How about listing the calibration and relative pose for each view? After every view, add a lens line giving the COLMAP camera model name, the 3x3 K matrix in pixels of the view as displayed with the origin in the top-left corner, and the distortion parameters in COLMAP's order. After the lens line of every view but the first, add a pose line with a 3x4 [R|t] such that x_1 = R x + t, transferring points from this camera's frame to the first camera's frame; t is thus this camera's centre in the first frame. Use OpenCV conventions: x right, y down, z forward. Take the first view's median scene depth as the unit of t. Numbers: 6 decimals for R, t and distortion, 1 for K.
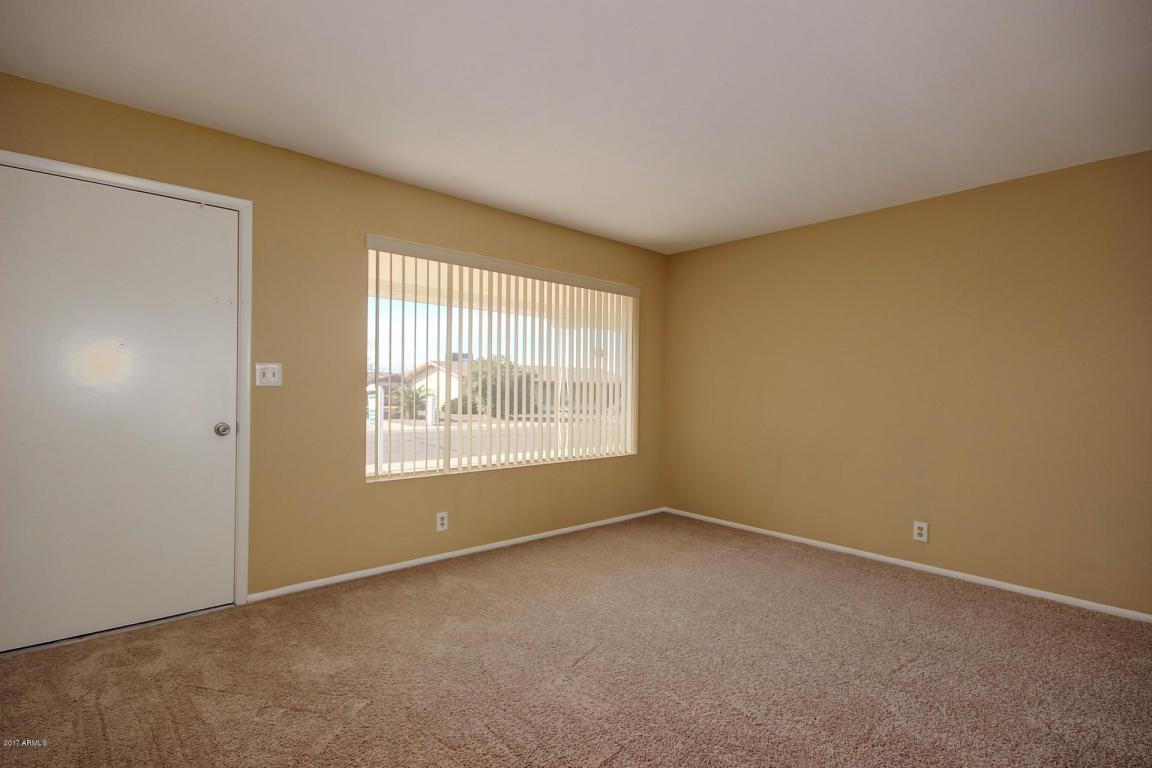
lens RADIAL K [[551.8, 0, 576.0], [0, 551.8, 384.0], [0, 0, 1]] dist [-0.001804, -0.000521]
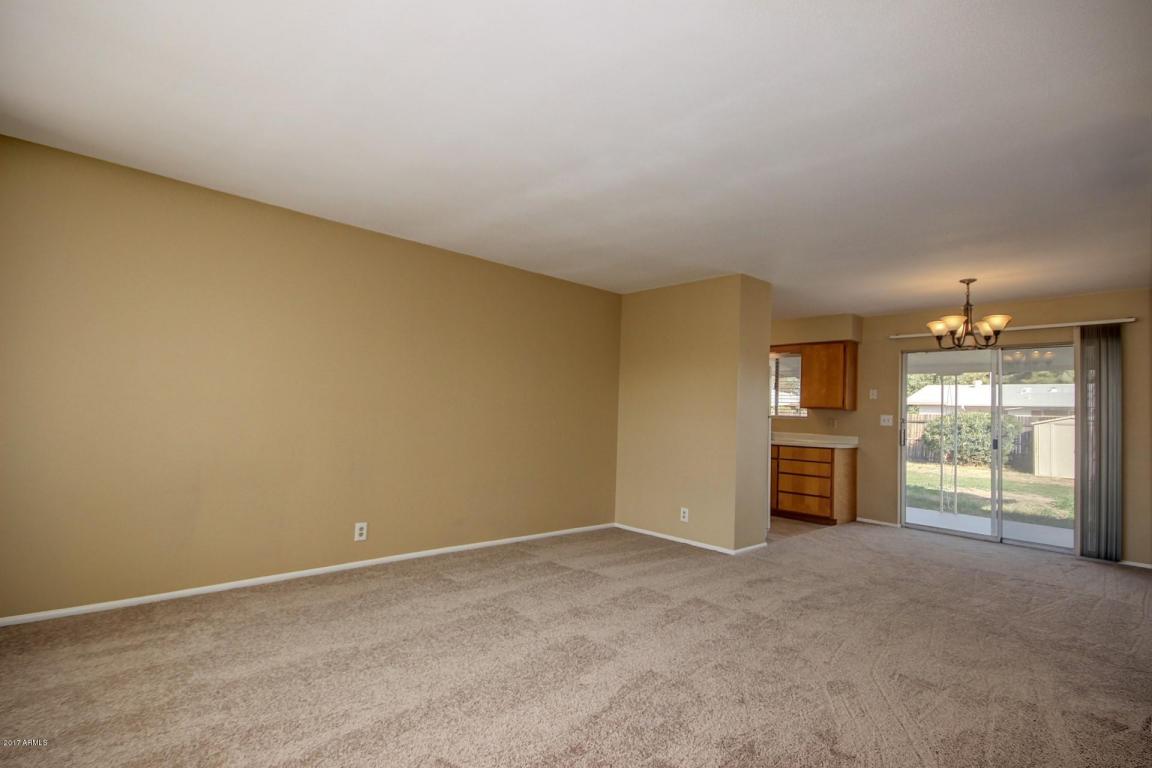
lens RADIAL K [[551.8, 0, 576.0], [0, 551.8, 384.0], [0, 0, 1]] dist [-0.001804, -0.000521]
pose [[-0.040406, 0.041246, 0.998332, -0.493620], [-0.038967, 0.998322, -0.042823, 0.005264], [-0.998423, -0.040632, -0.038731, 0.623237]]
